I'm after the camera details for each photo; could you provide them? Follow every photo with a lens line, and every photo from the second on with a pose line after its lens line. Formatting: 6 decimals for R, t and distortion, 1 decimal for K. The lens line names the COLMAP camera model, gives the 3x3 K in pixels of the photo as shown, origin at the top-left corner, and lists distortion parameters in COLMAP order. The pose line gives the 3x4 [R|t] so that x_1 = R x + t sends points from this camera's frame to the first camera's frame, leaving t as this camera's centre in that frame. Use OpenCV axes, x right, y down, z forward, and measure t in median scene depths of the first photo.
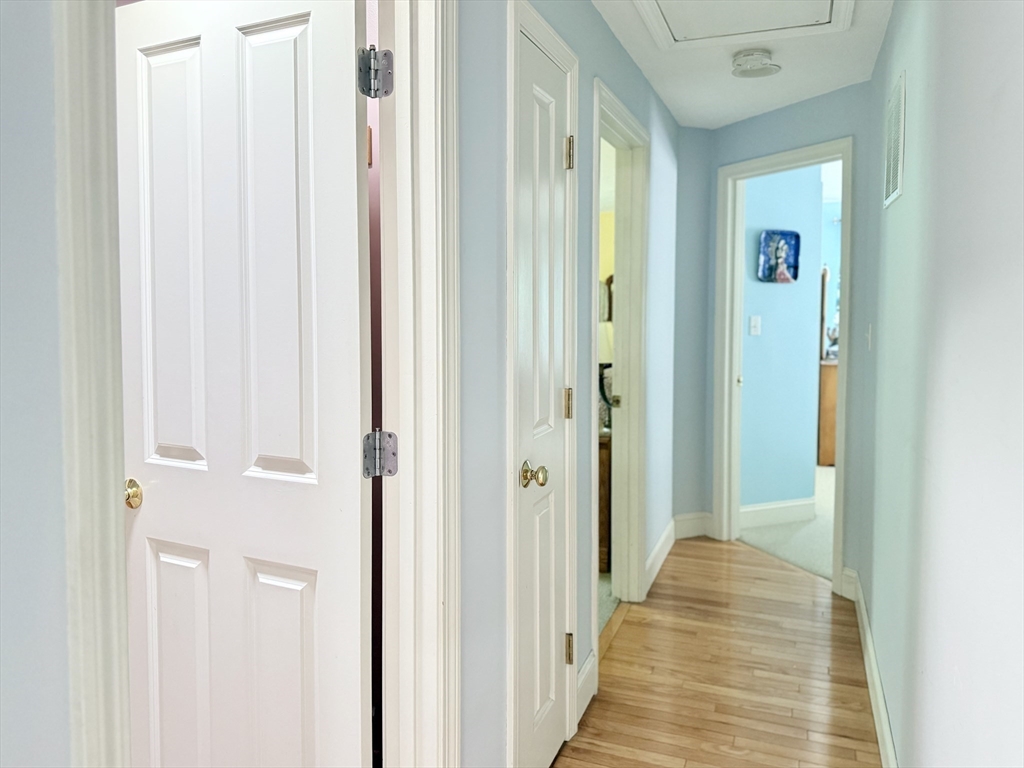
lens RADIAL K [[736.7, 0, 509.7], [0, 736.7, 381.3], [0, 0, 1]] dist [0.074281, -0.079072]
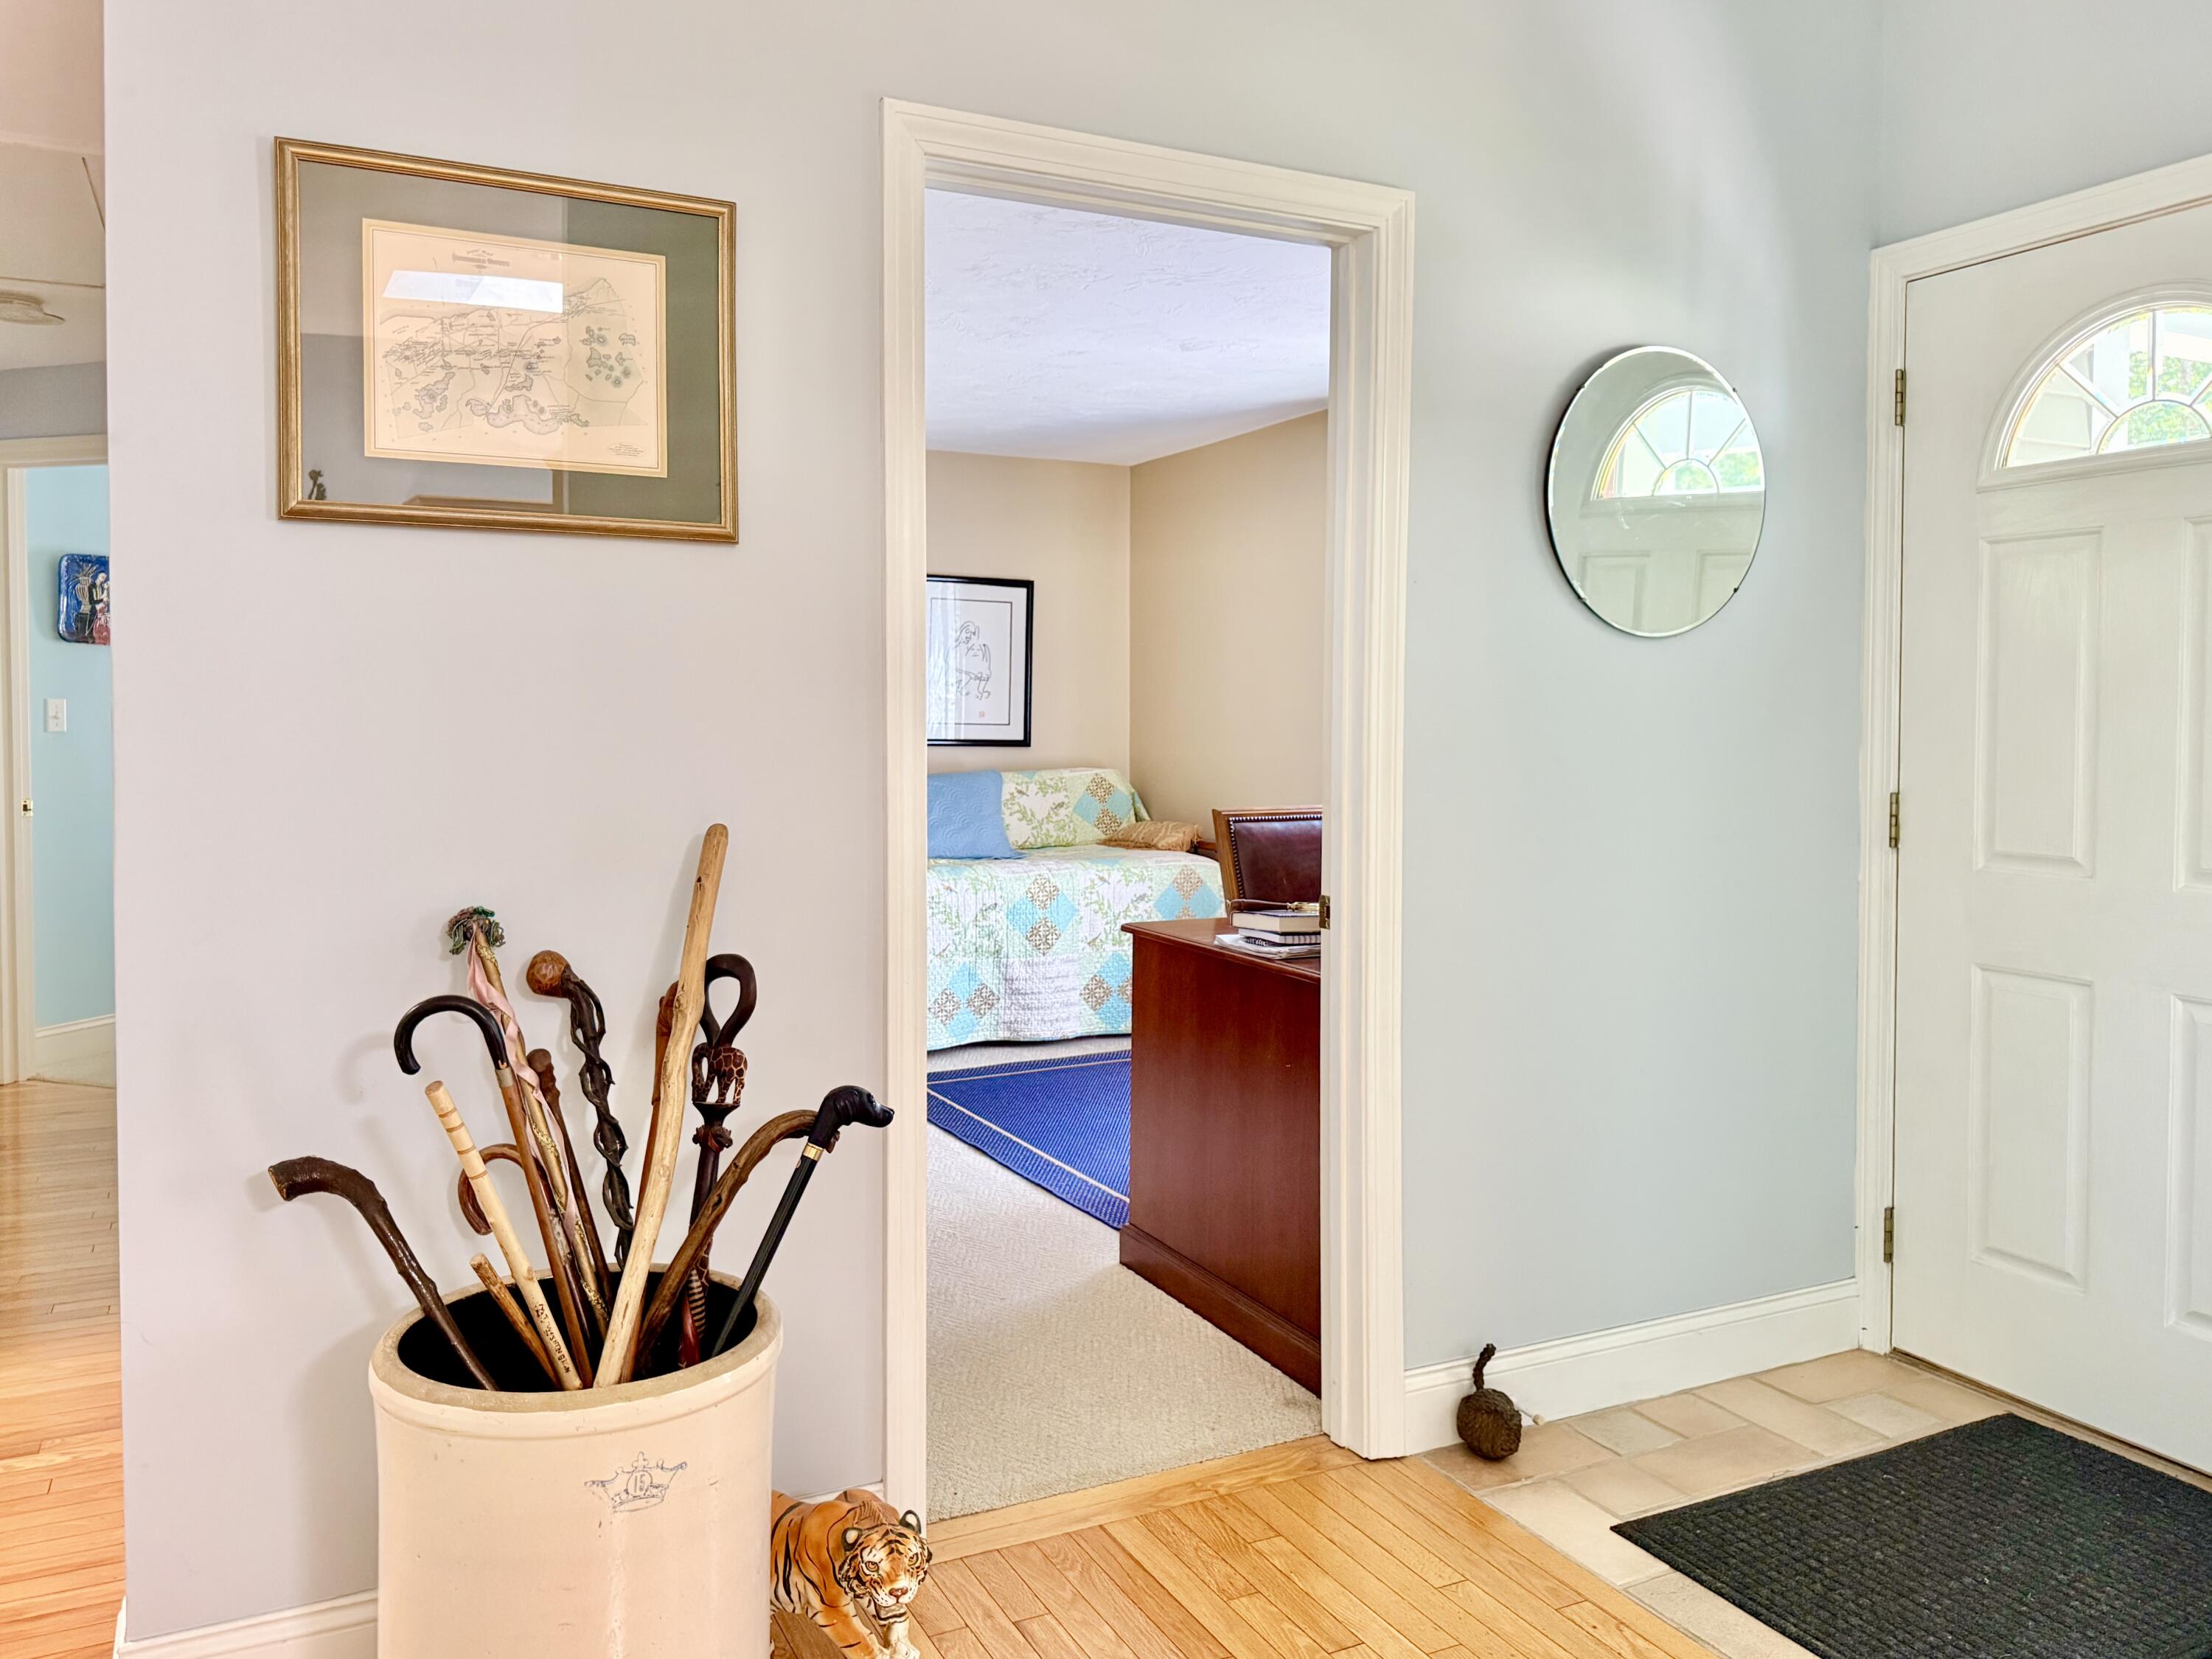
lens RADIAL K [[1591.3, 0, 1047.2], [0, 1591.3, 772.2], [0, 0, 1]] dist [0.074281, -0.079072]
pose [[0.671302, -0.029616, 0.740592, -0.096160], [0.073750, 0.996912, -0.026984, 0.065642], [-0.737505, 0.072734, 0.671413, -0.455699]]
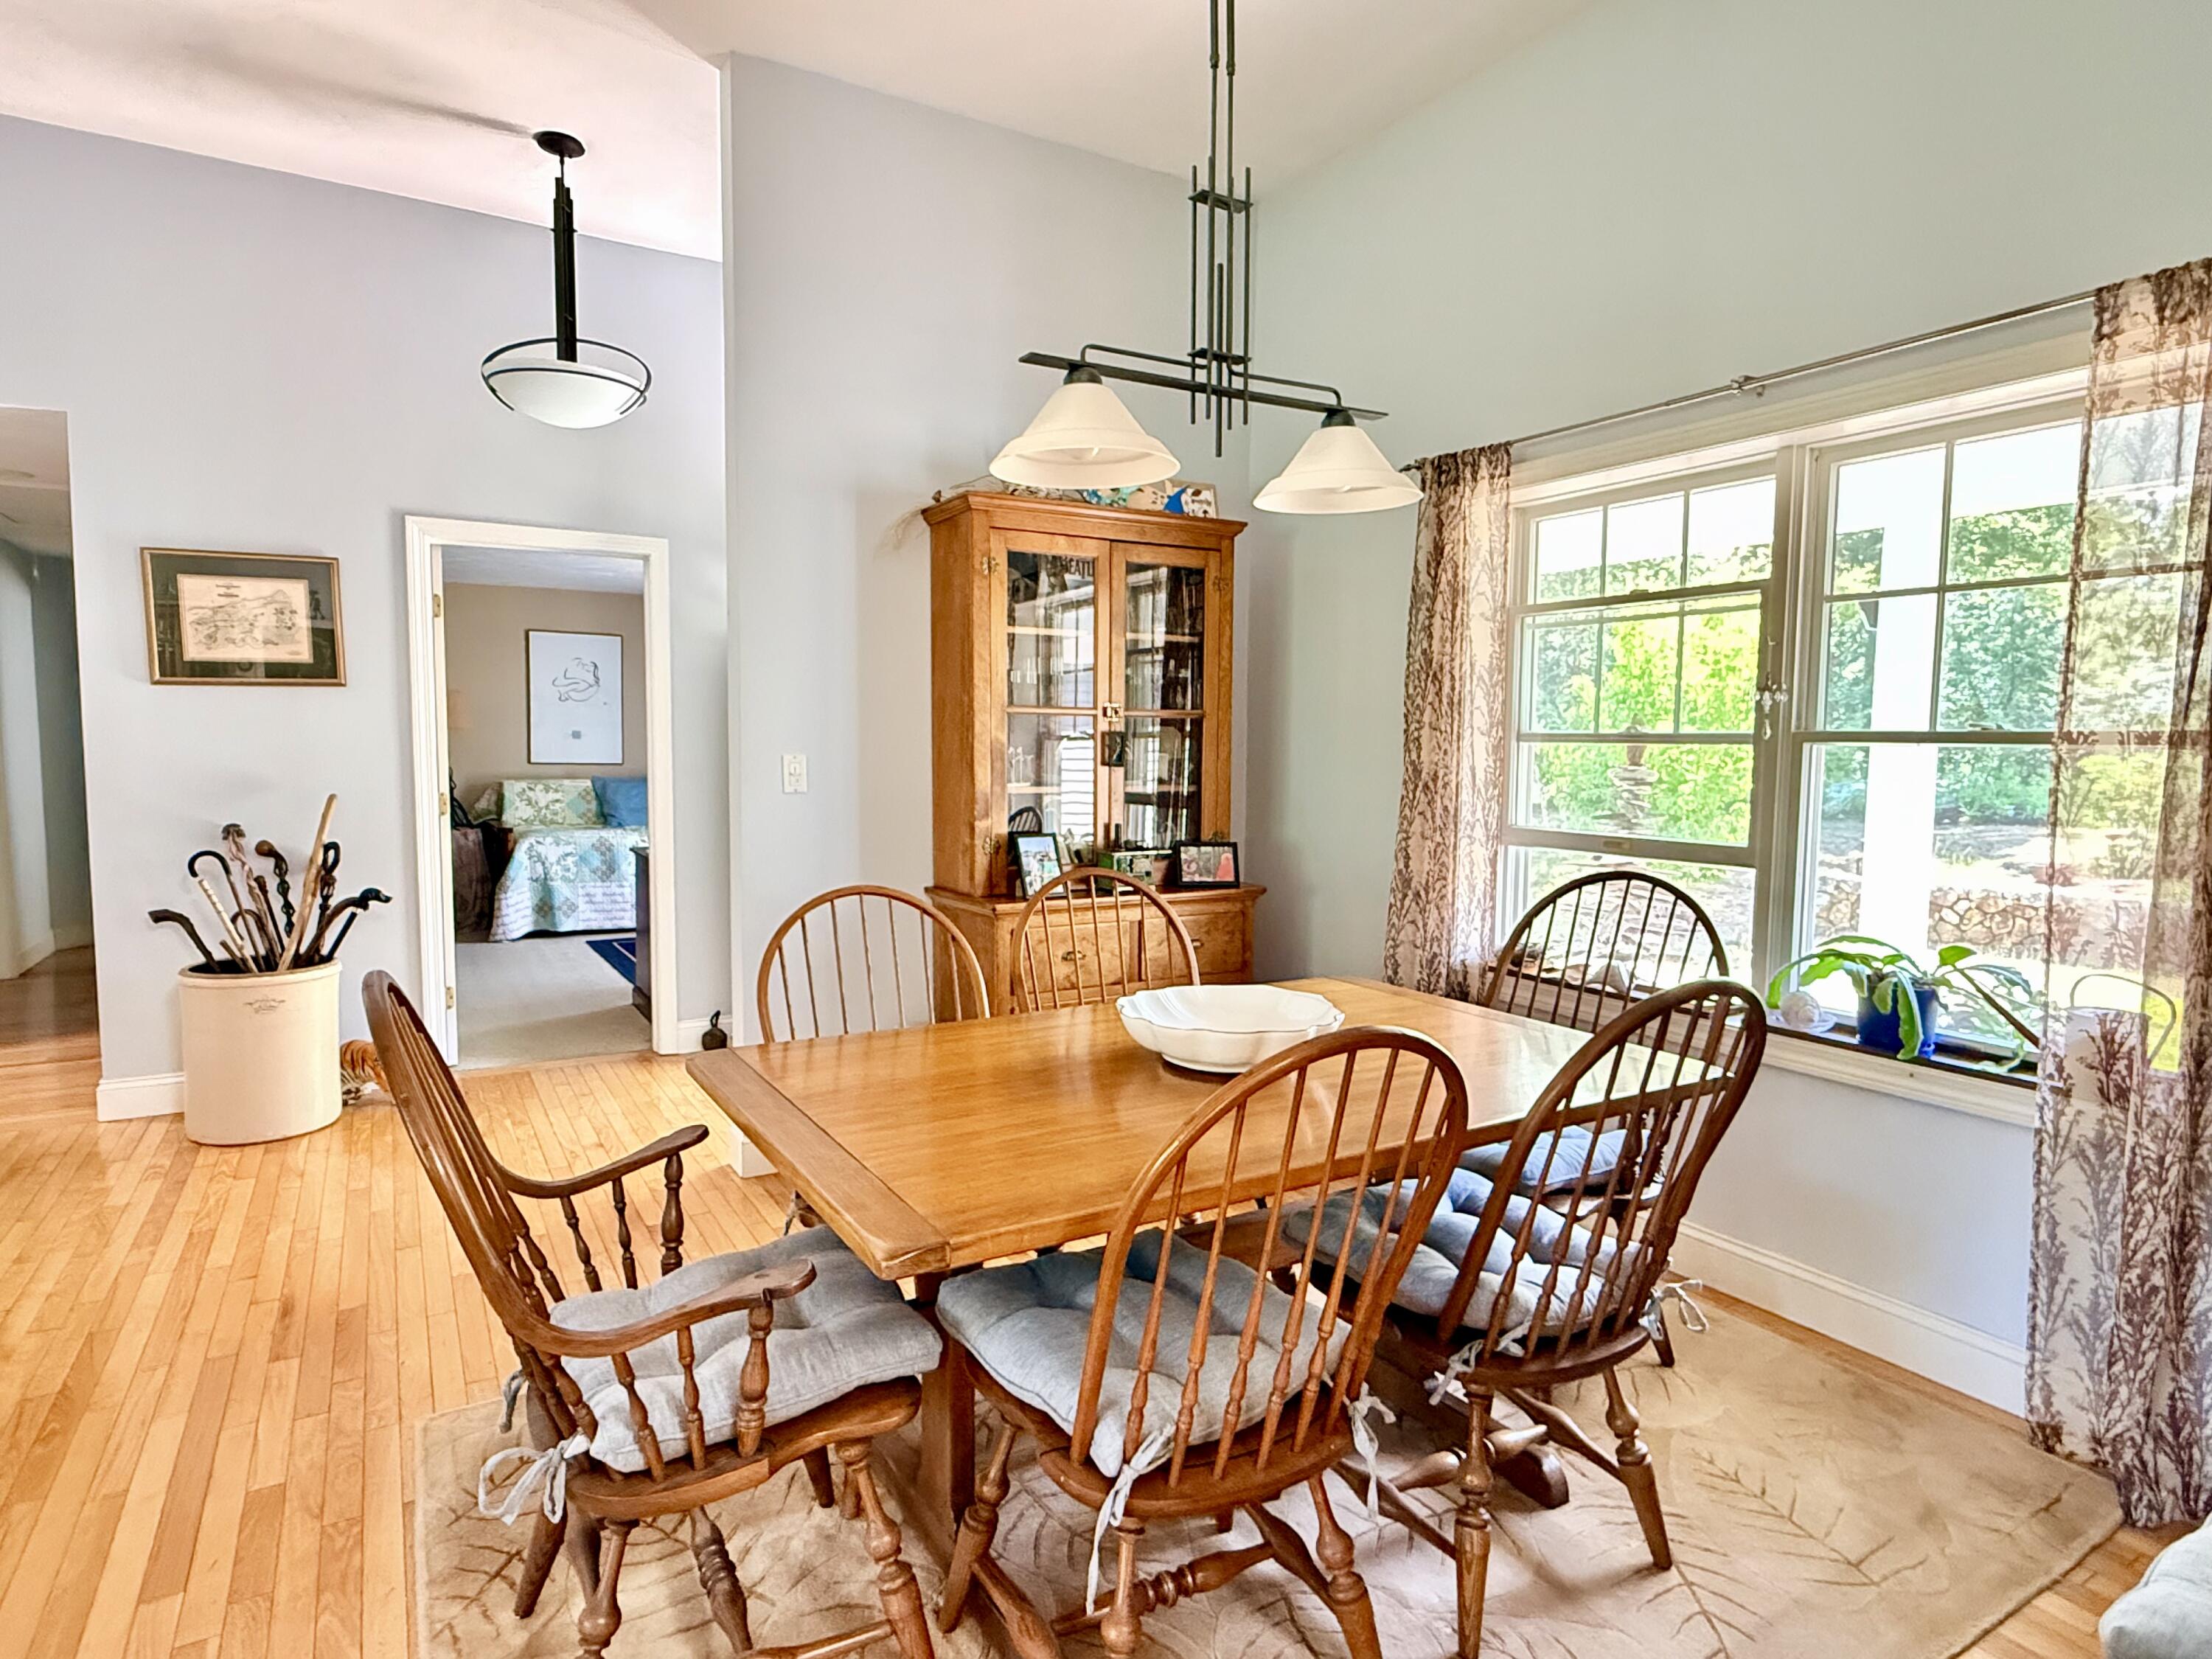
lens RADIAL K [[1242.2, 0, 1122.1], [0, 1242.2, 820.2], [0, 0, 1]] dist [-0.005571, 0.000595]
pose [[0.612013, -0.051930, 0.789141, -0.196247], [0.074401, 0.997197, 0.007919, 0.116669], [-0.787340, 0.053866, 0.614161, -1.106310]]
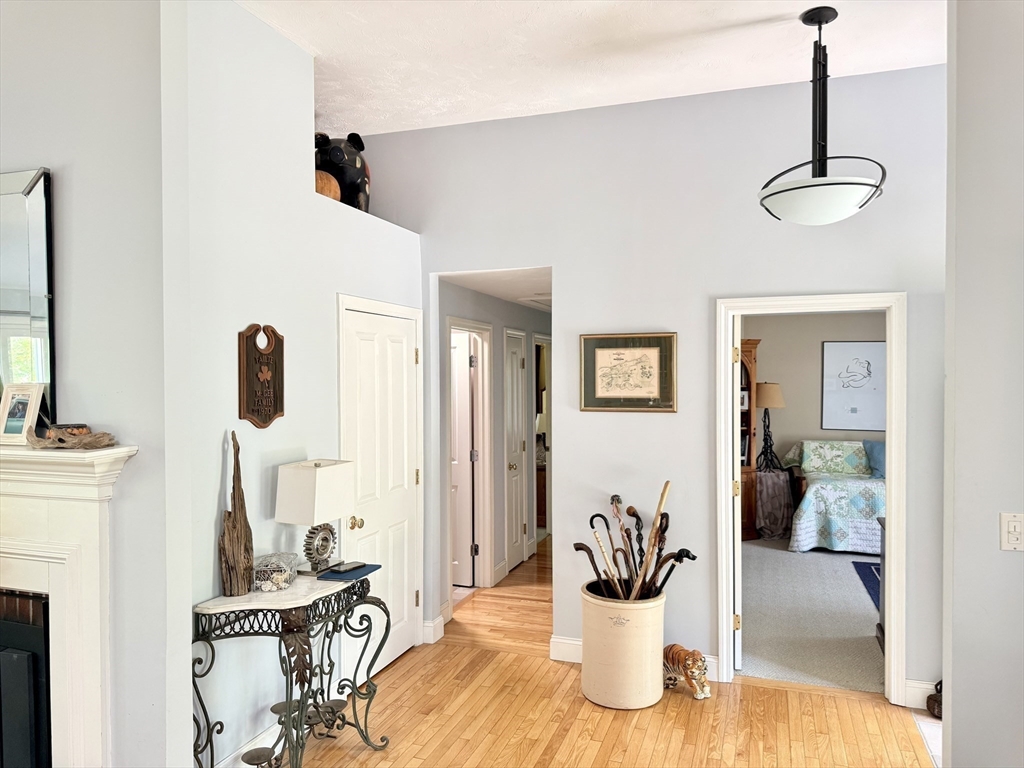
lens RADIAL K [[736.7, 0, 503.6], [0, 736.7, 385.6], [0, 0, 1]] dist [0.074281, -0.079072]
pose [[0.999335, -0.003974, 0.036250, -0.051220], [0.007315, 0.995686, -0.092499, 0.029185], [-0.035726, 0.092703, 0.995053, -0.944211]]
